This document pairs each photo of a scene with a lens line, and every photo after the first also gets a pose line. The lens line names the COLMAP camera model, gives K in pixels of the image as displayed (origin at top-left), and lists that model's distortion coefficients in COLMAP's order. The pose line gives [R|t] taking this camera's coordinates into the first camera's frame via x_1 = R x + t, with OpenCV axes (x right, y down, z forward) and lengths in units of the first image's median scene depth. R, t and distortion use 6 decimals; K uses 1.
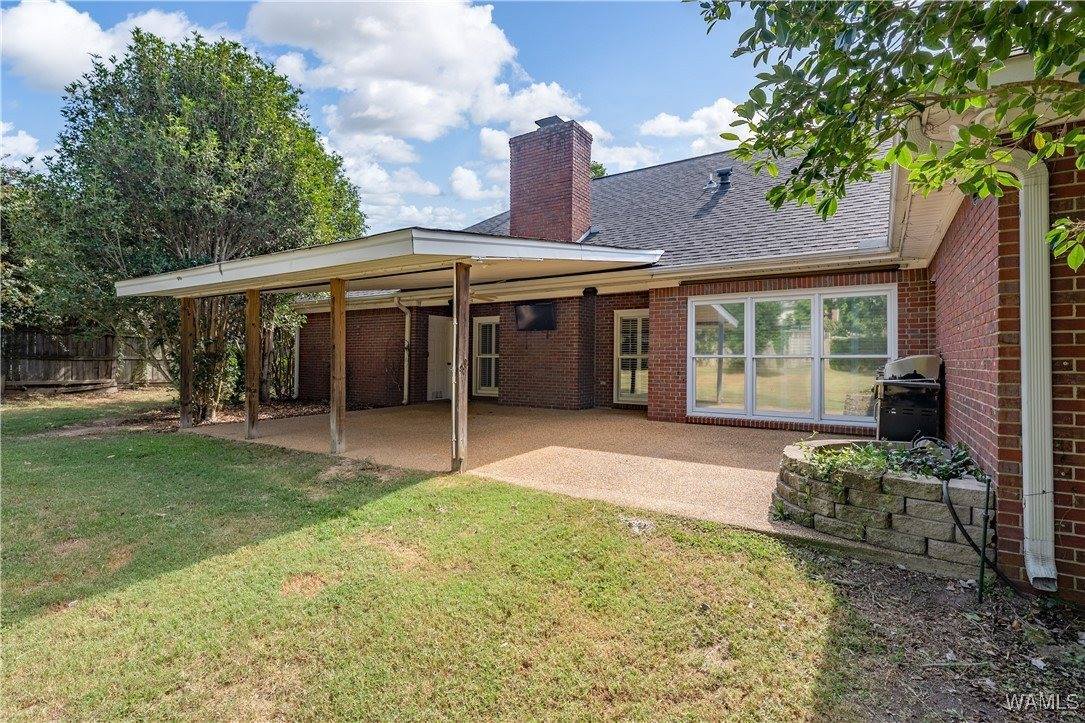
lens RADIAL K [[512.5, 0, 538.0], [0, 512.5, 357.8], [0, 0, 1]] dist [0.001133, 0.000306]
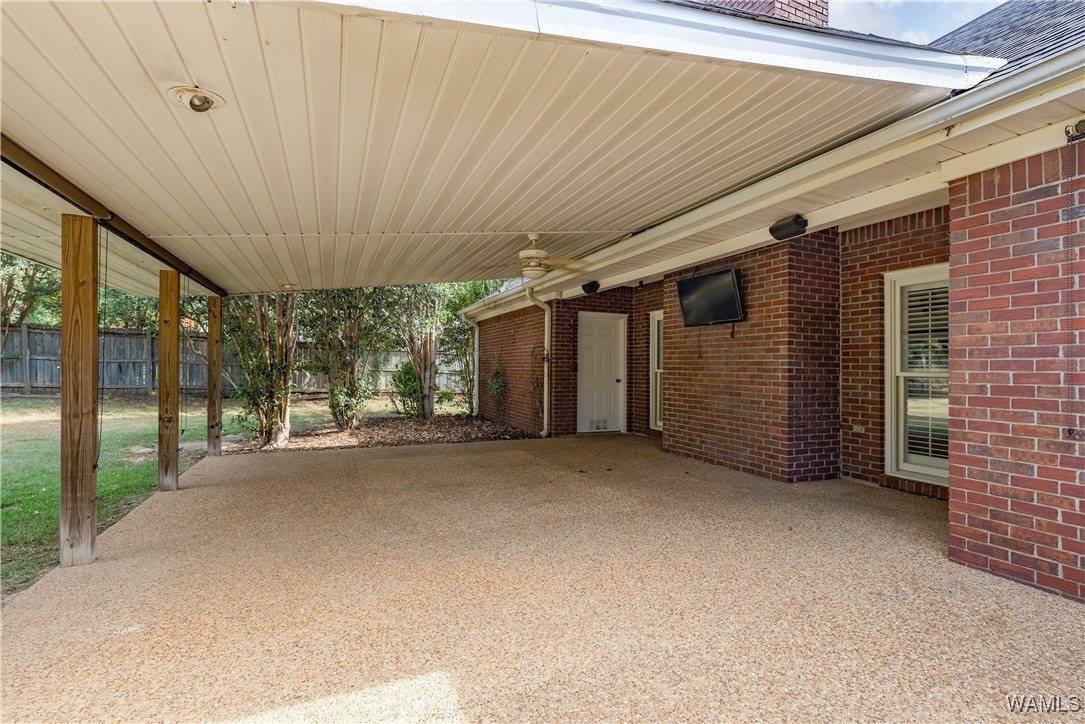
lens RADIAL K [[498.2, 0, 549.7], [0, 498.2, 365.4], [0, 0, 1]] dist [0.000480, -0.000363]
pose [[0.837695, 0.003314, -0.546128, 0.128929], [-0.009354, 0.999922, -0.008281, -0.003160], [0.546058, 0.012046, 0.837661, 0.420465]]
